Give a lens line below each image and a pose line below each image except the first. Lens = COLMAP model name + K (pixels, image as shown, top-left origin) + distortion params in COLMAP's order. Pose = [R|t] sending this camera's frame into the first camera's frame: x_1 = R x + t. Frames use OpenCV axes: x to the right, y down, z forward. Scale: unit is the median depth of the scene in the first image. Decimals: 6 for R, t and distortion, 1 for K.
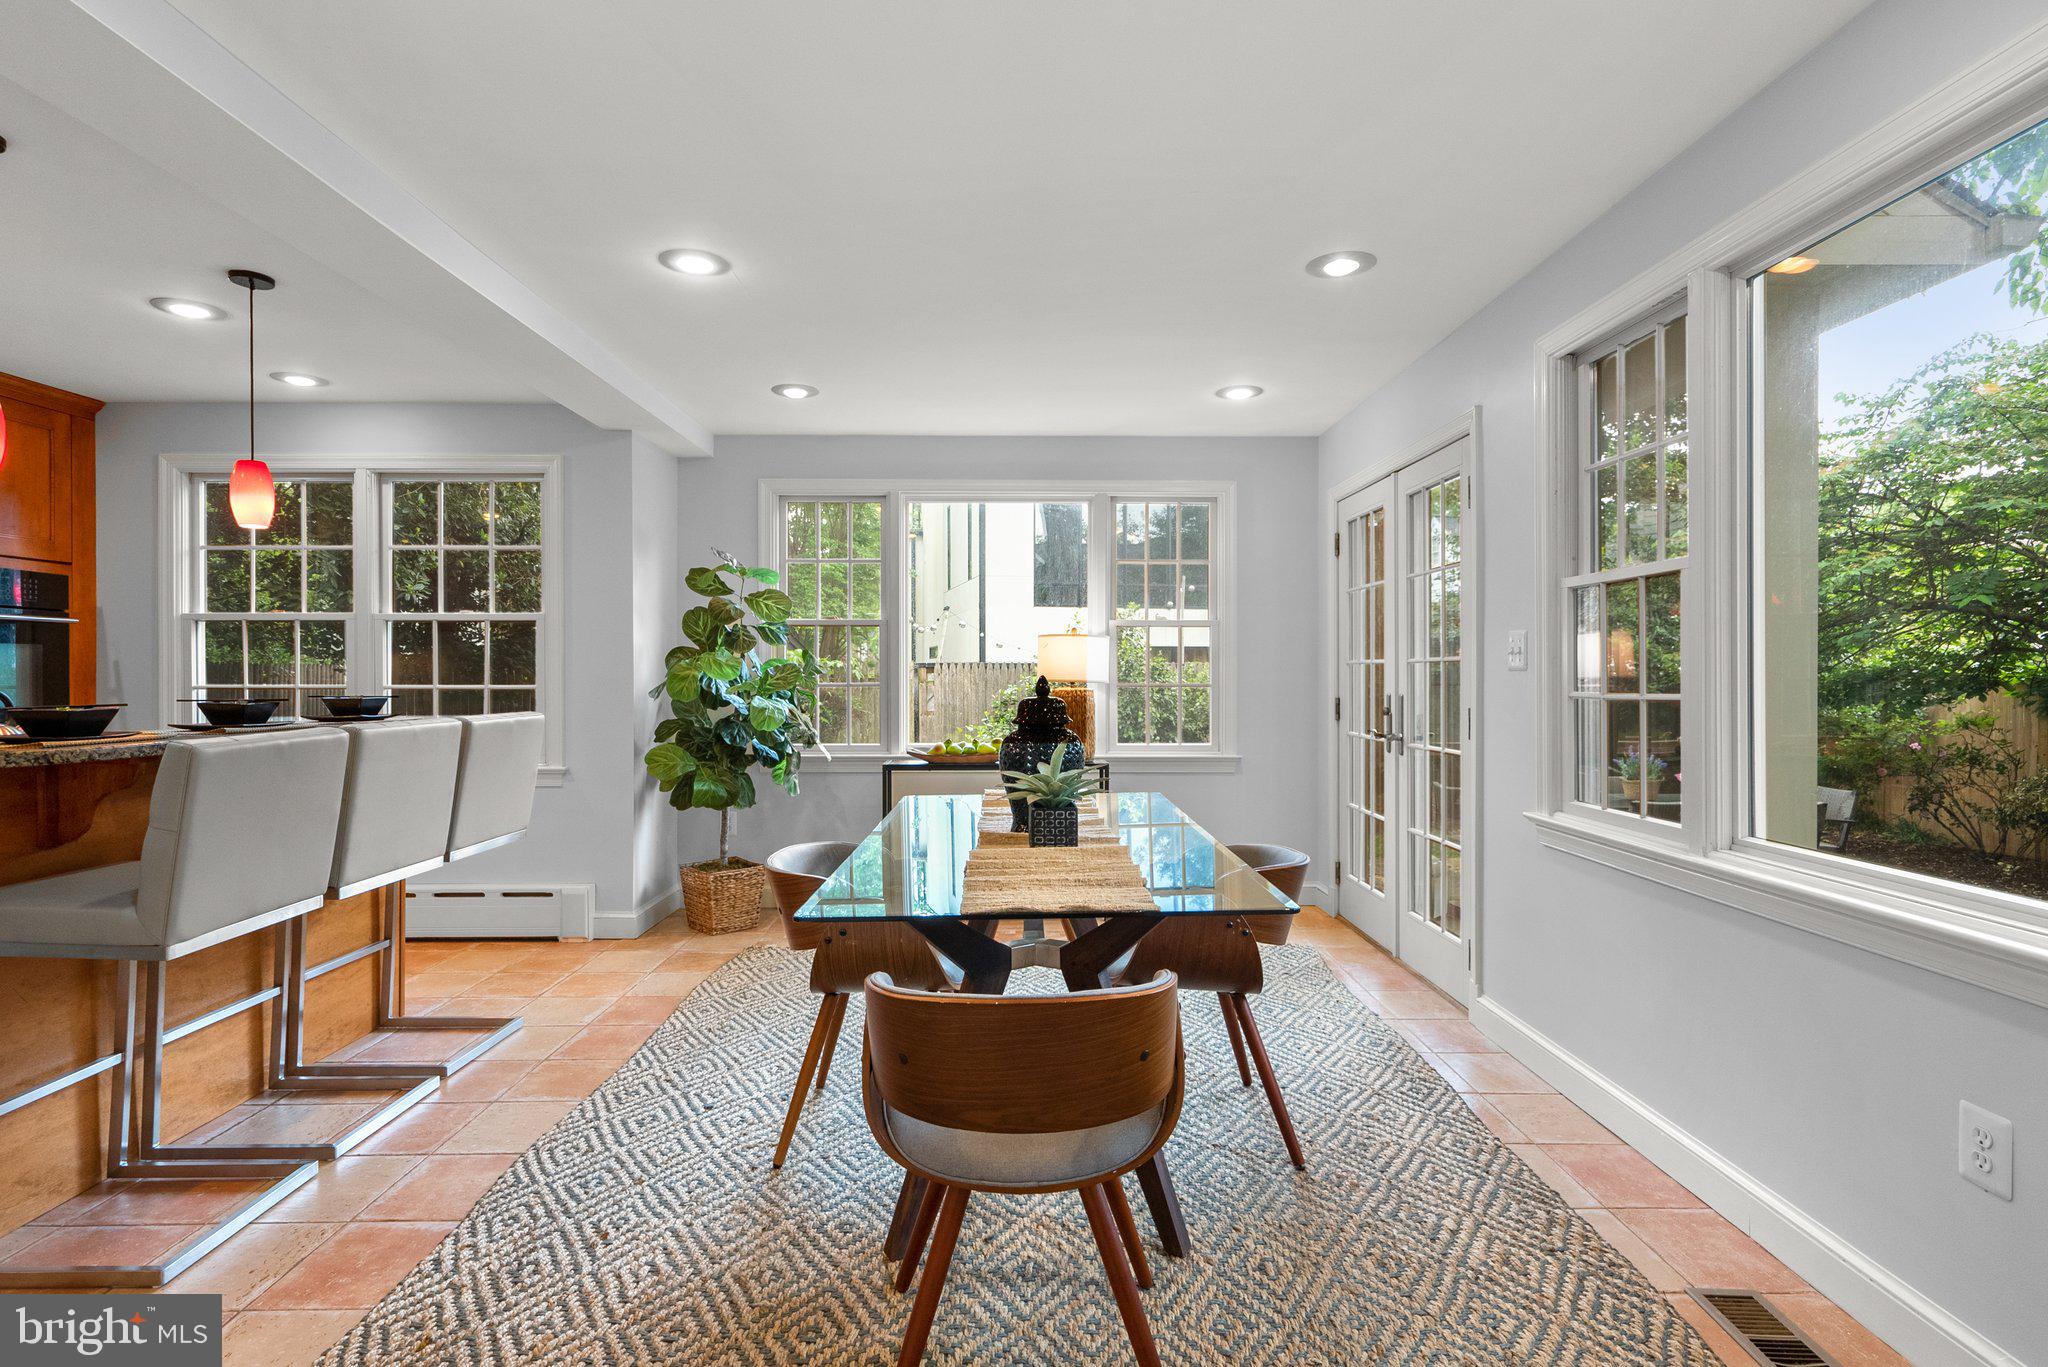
lens RADIAL K [[1032.8, 0, 1014.8], [0, 1032.8, 672.2], [0, 0, 1]] dist [-0.002244, -0.000474]
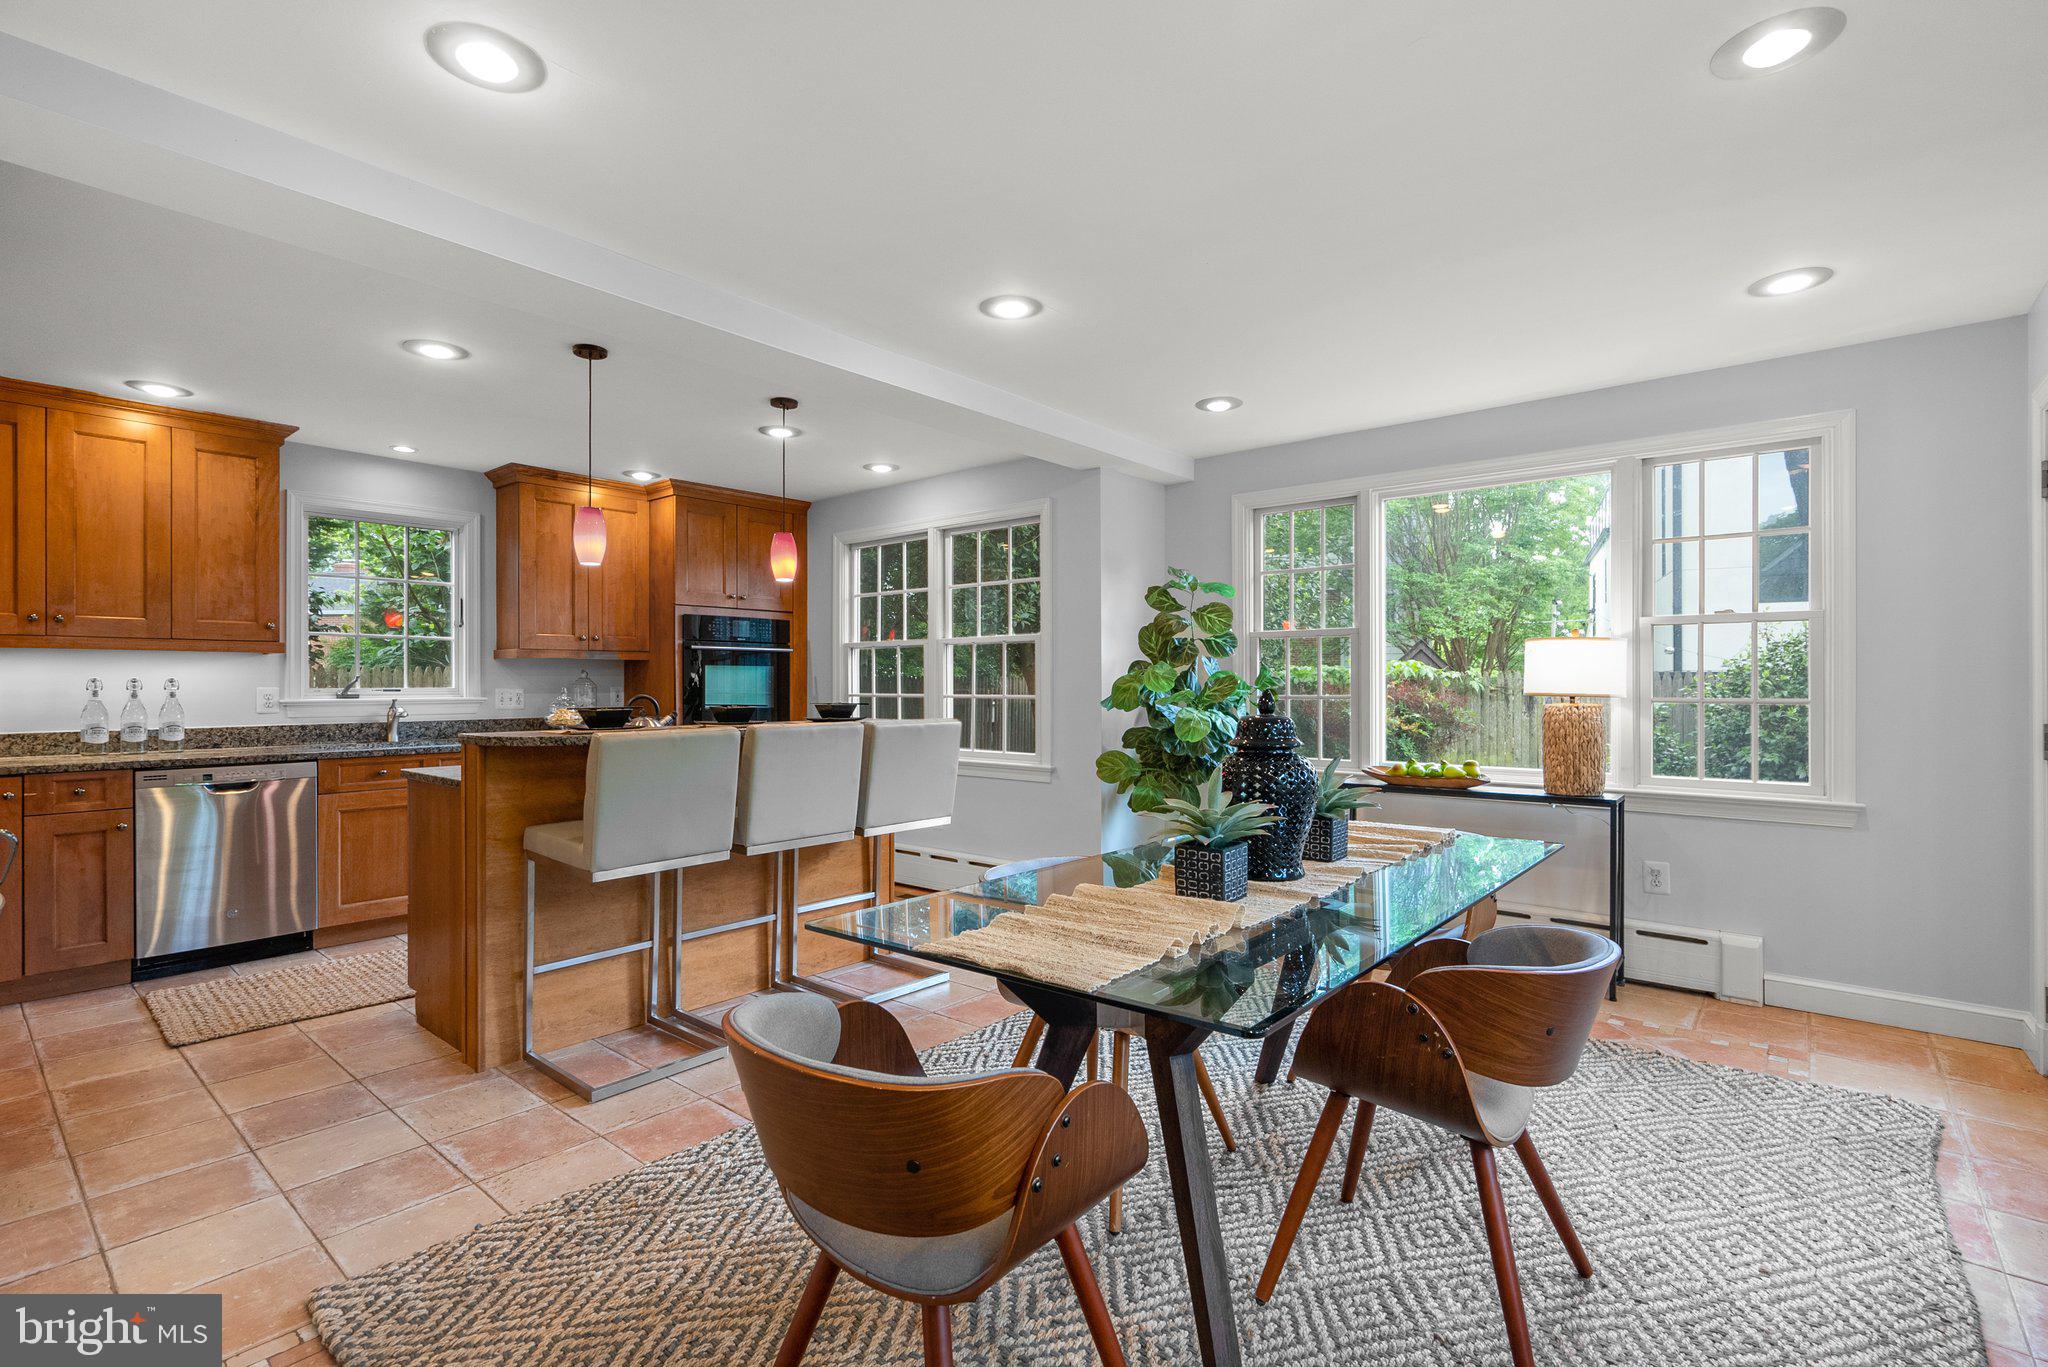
lens RADIAL K [[943.7, 0, 1005.9], [0, 943.7, 677.0], [0, 0, 1]] dist [-0.007276, 0.002557]
pose [[0.752731, -0.006034, -0.658301, 0.223438], [0.001483, 0.999971, -0.007470, -0.000283], [0.658327, 0.004646, 0.752718, 0.167164]]
